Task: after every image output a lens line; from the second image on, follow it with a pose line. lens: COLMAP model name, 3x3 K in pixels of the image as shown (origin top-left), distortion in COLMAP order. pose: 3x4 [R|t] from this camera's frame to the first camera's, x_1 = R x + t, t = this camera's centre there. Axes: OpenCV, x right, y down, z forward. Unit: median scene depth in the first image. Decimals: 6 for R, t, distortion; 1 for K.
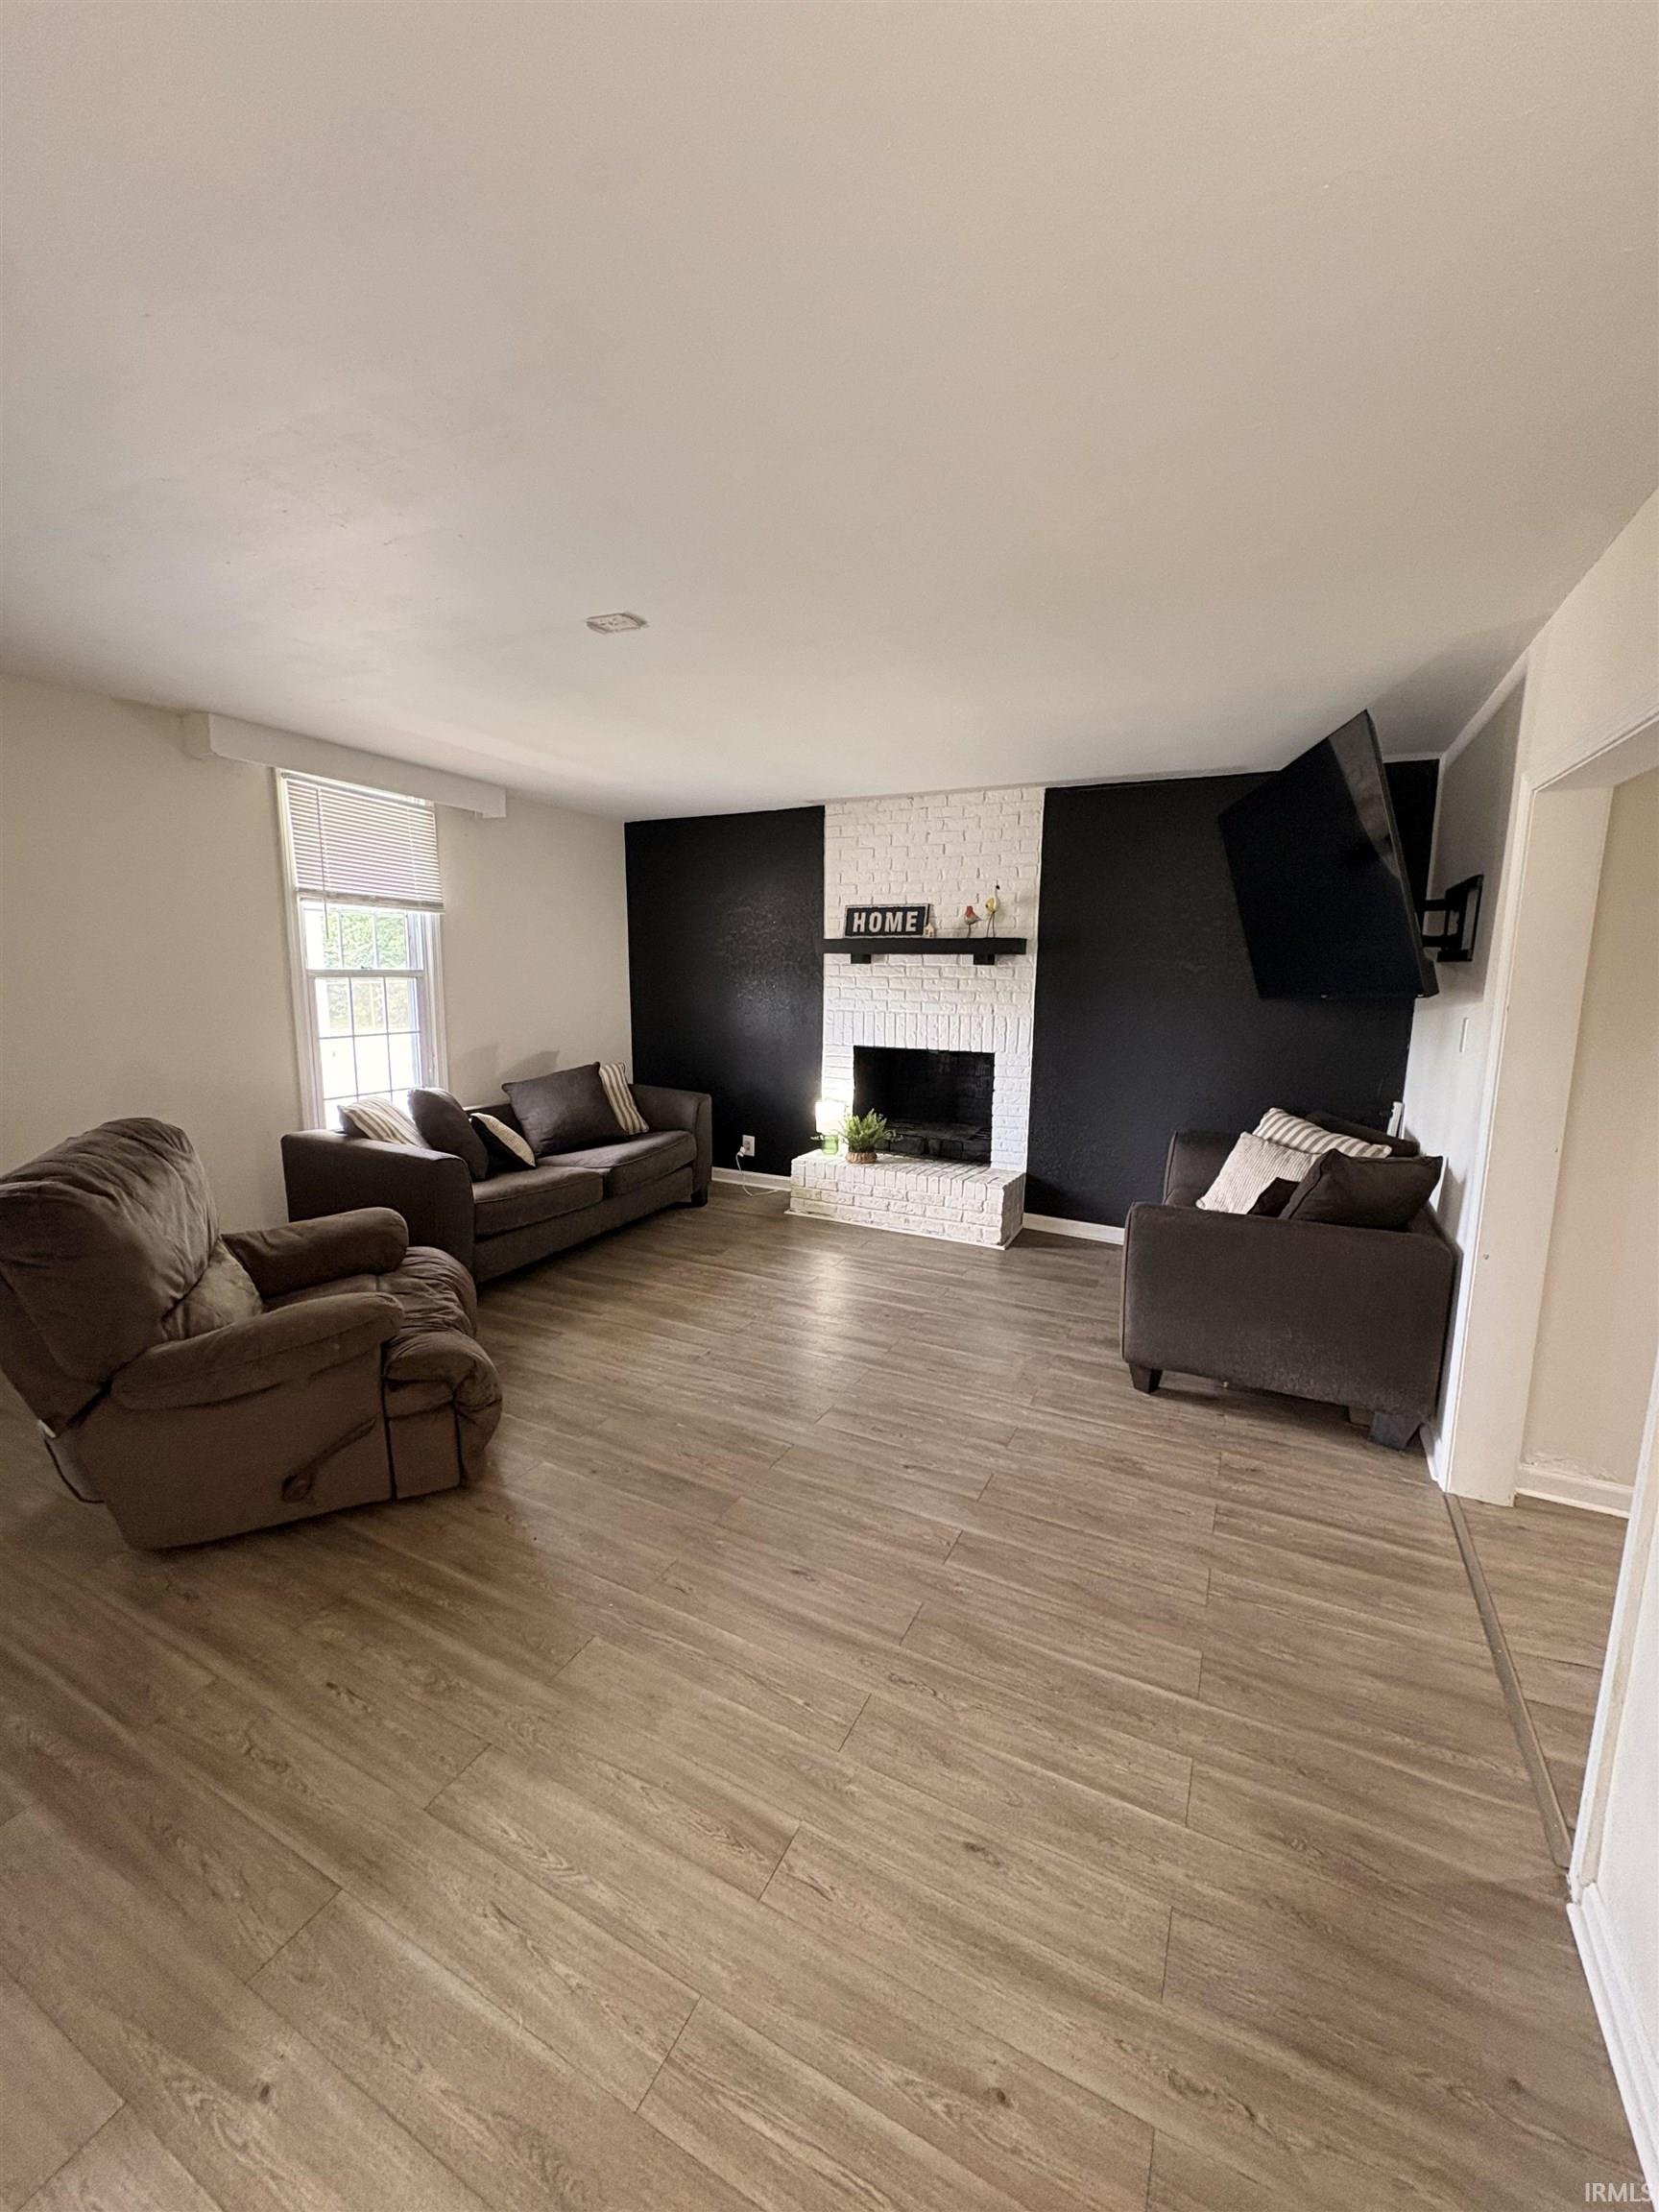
lens RADIAL K [[877.1, 0, 827.6], [0, 877.1, 1103.1], [0, 0, 1]] dist [-0.001248, 0.000696]
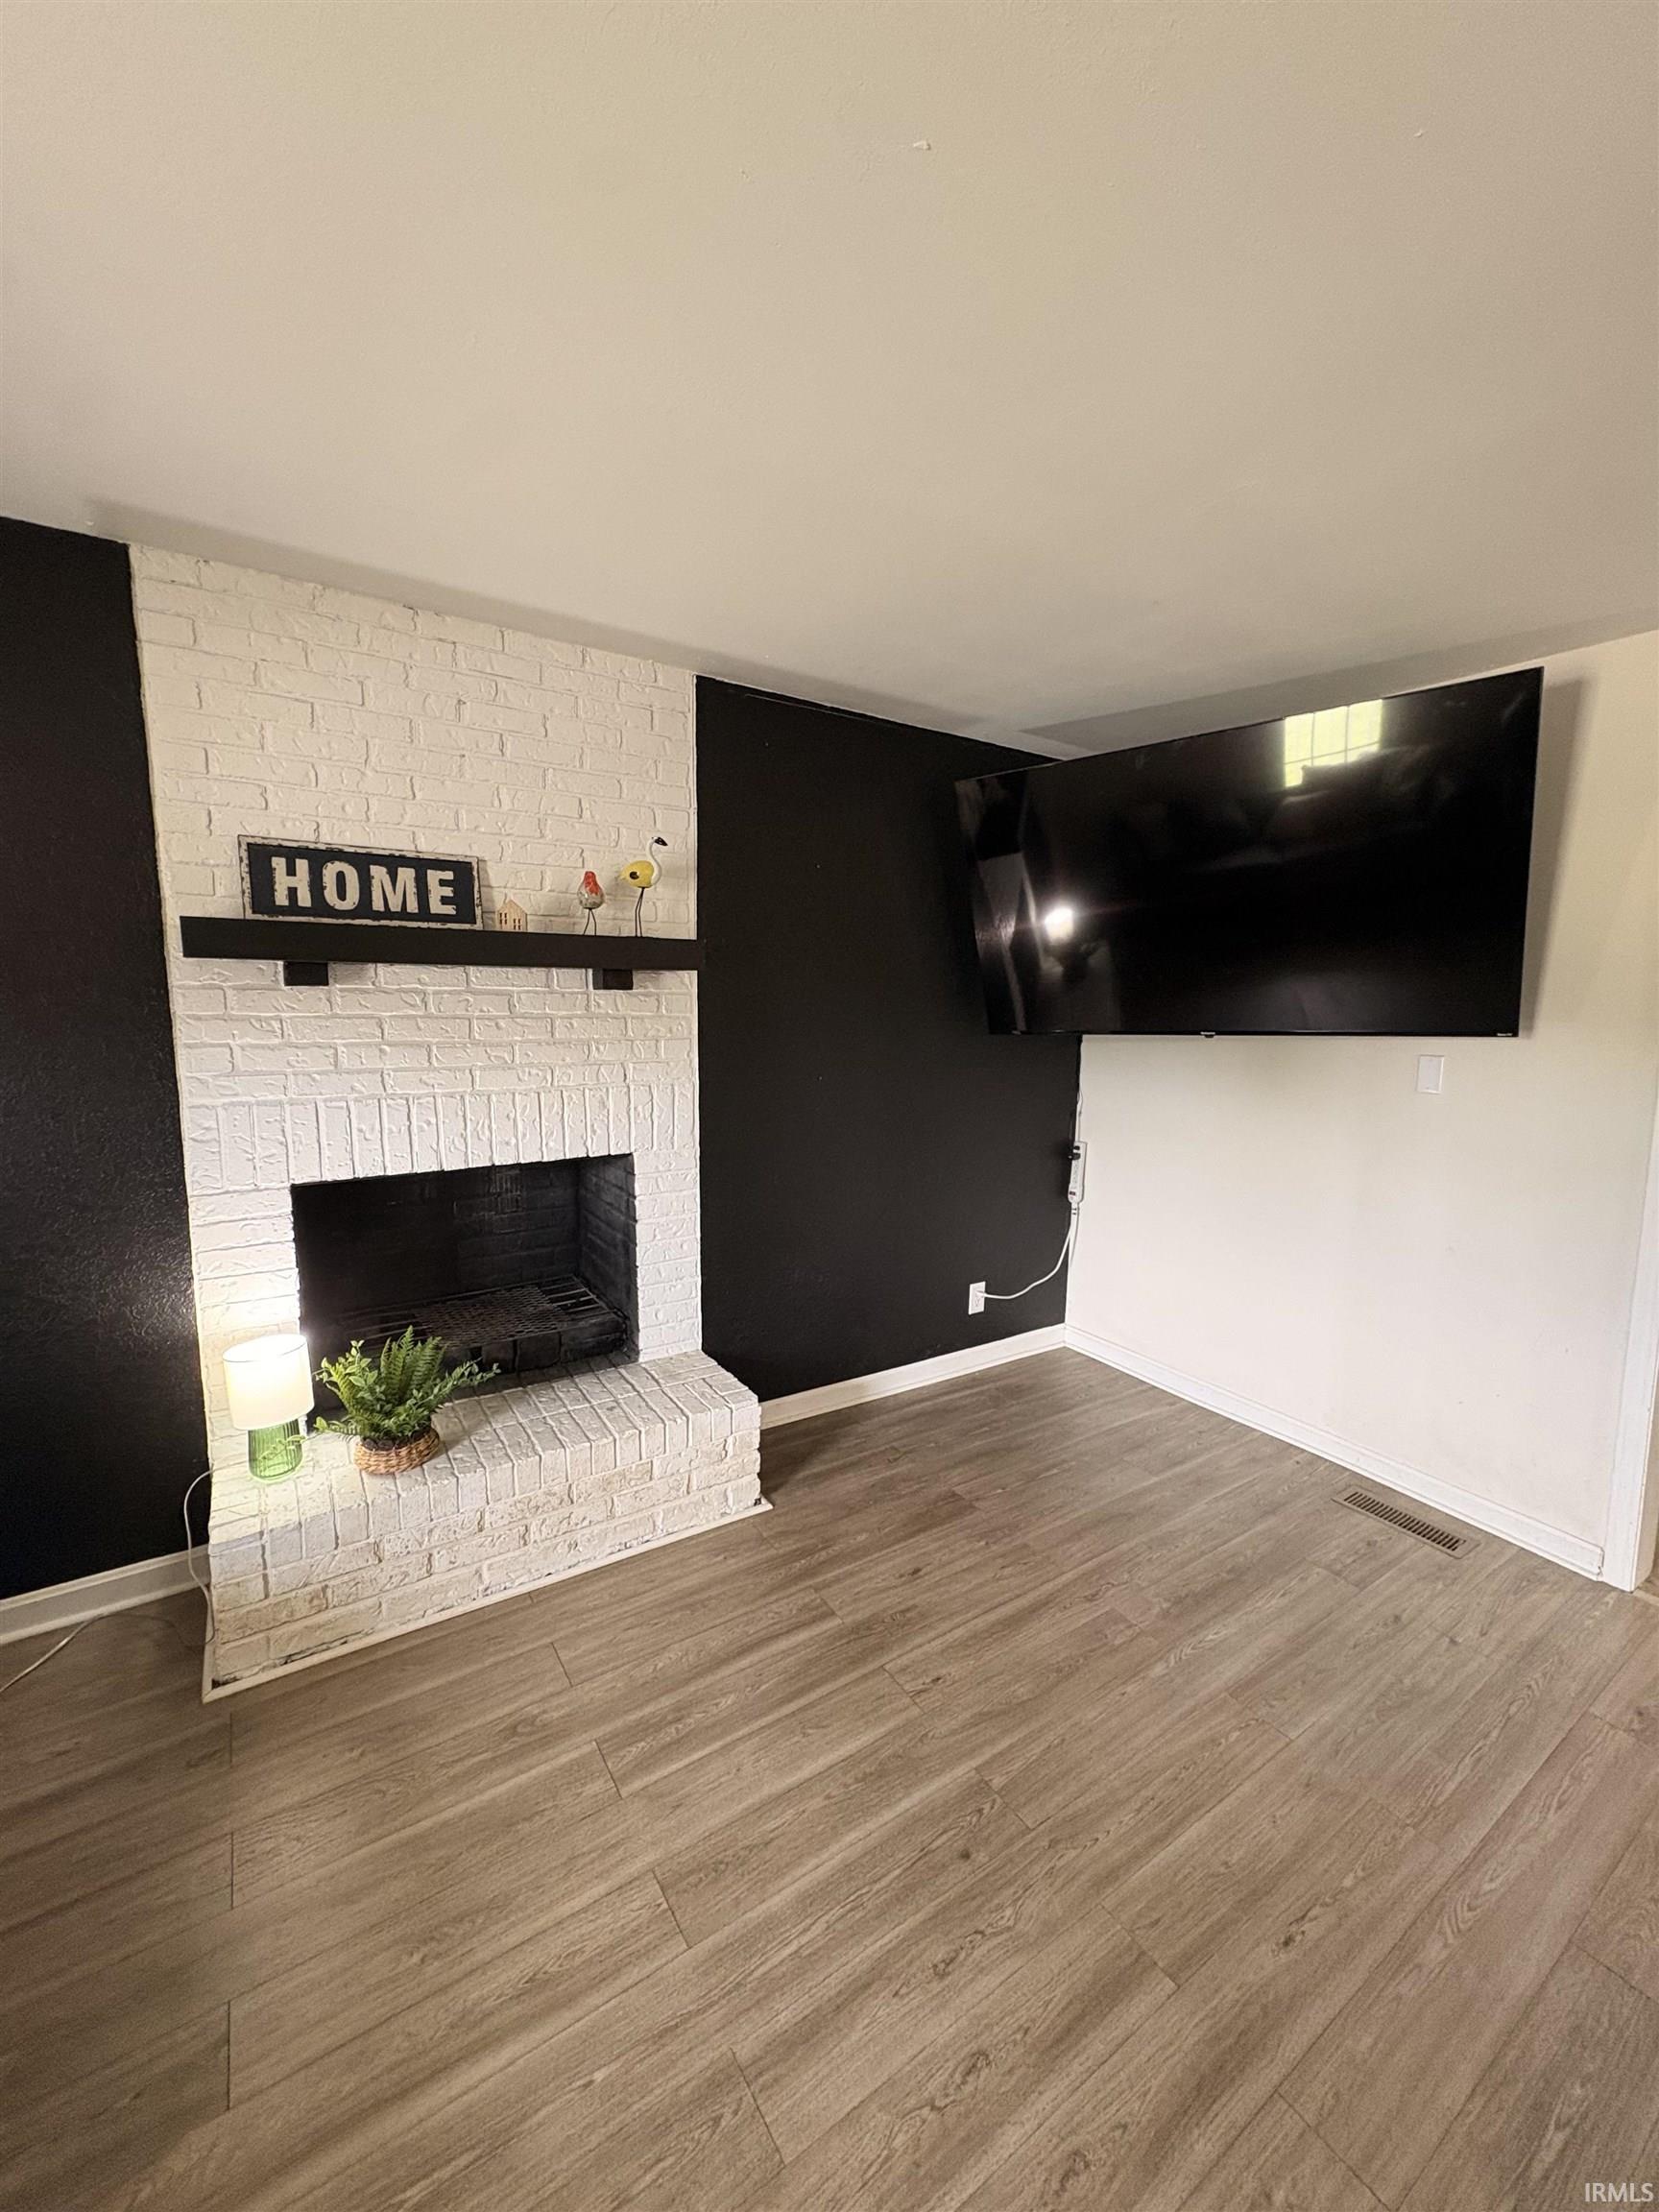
lens RADIAL K [[877.1, 0, 836.6], [0, 877.1, 1104.8], [0, 0, 1]] dist [-0.001248, 0.000696]
pose [[0.493085, -0.116265, 0.862177, -0.210330], [0.126976, 0.990035, 0.060889, -0.104703], [-0.860665, 0.079452, 0.502935, 0.630677]]
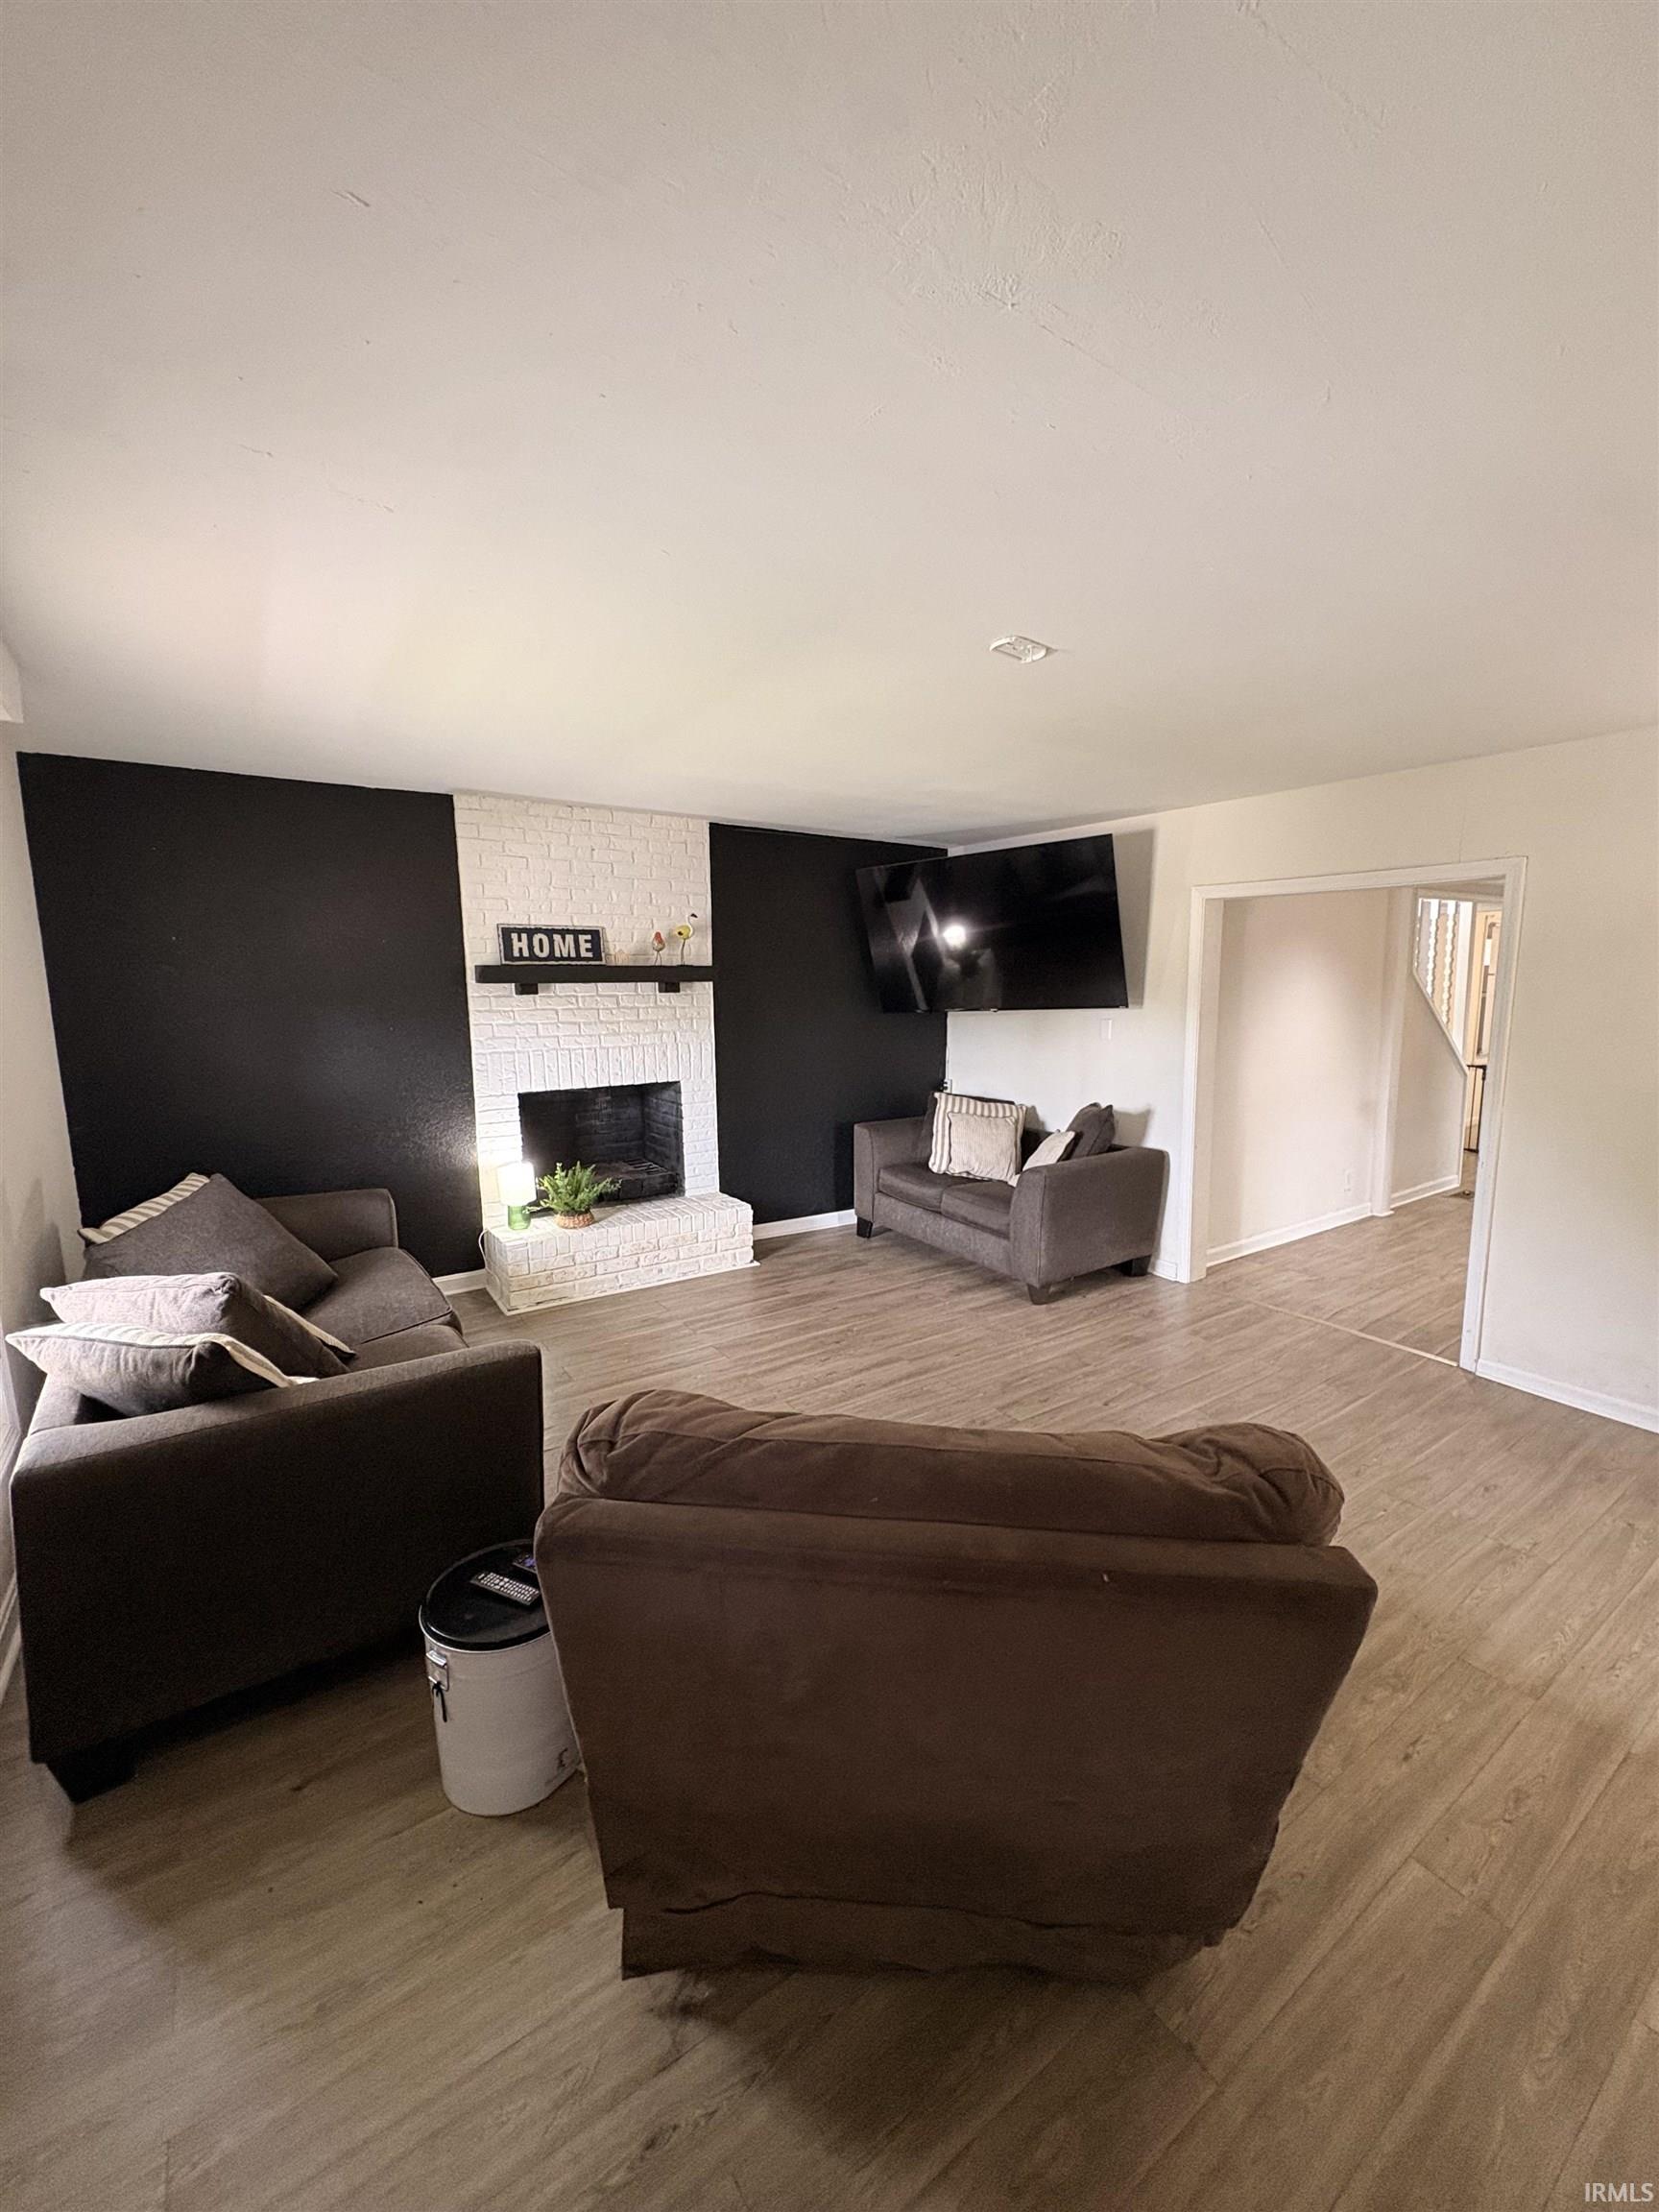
lens RADIAL K [[877.1, 0, 835.2], [0, 877.1, 1102.1], [0, 0, 1]] dist [-0.001248, 0.000696]
pose [[0.482253, -0.136740, 0.865294, -0.594034], [0.147699, 0.986294, 0.073544, -0.081467], [-0.863491, 0.092337, 0.495840, 0.366385]]
